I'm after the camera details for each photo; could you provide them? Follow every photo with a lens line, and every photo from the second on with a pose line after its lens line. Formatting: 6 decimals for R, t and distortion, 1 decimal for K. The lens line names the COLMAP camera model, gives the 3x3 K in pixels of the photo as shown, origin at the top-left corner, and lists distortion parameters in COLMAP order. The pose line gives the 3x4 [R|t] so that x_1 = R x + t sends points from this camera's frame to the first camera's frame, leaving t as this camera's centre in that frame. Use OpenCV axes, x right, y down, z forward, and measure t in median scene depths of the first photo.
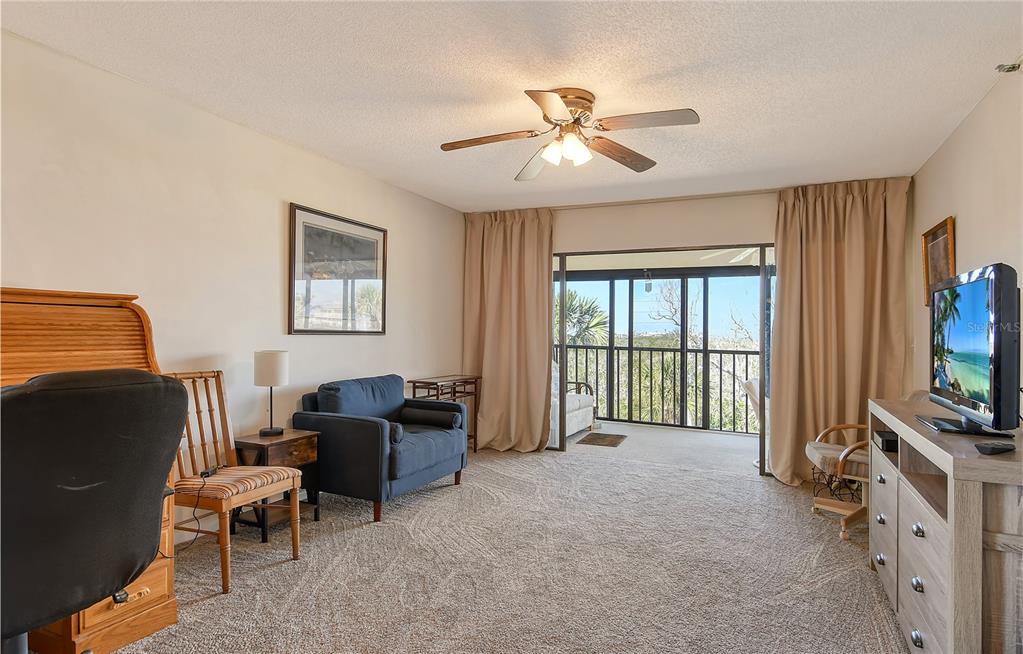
lens RADIAL K [[564.8, 0, 511.5], [0, 564.8, 327.0], [0, 0, 1]] dist [0.000000, 0.000039]
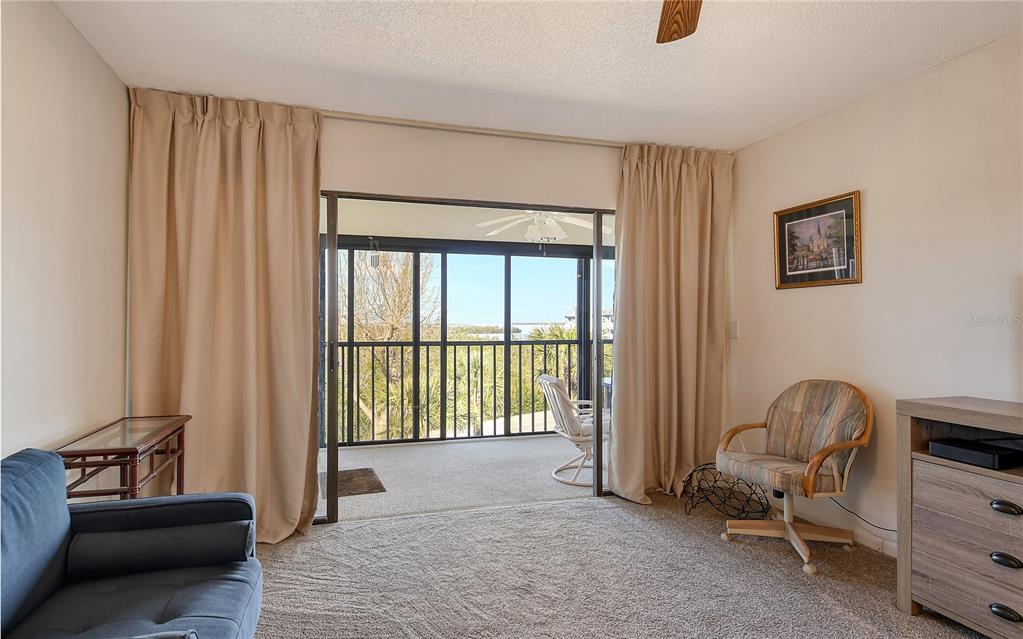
lens RADIAL K [[571.6, 0, 510.8], [0, 571.6, 299.2], [0, 0, 1]] dist [0.030579, -0.000538]
pose [[0.748900, 0.013250, 0.662551, -0.175719], [0.006675, 0.999599, -0.027535, 0.004203], [-0.662650, 0.025043, 0.748511, 0.416142]]
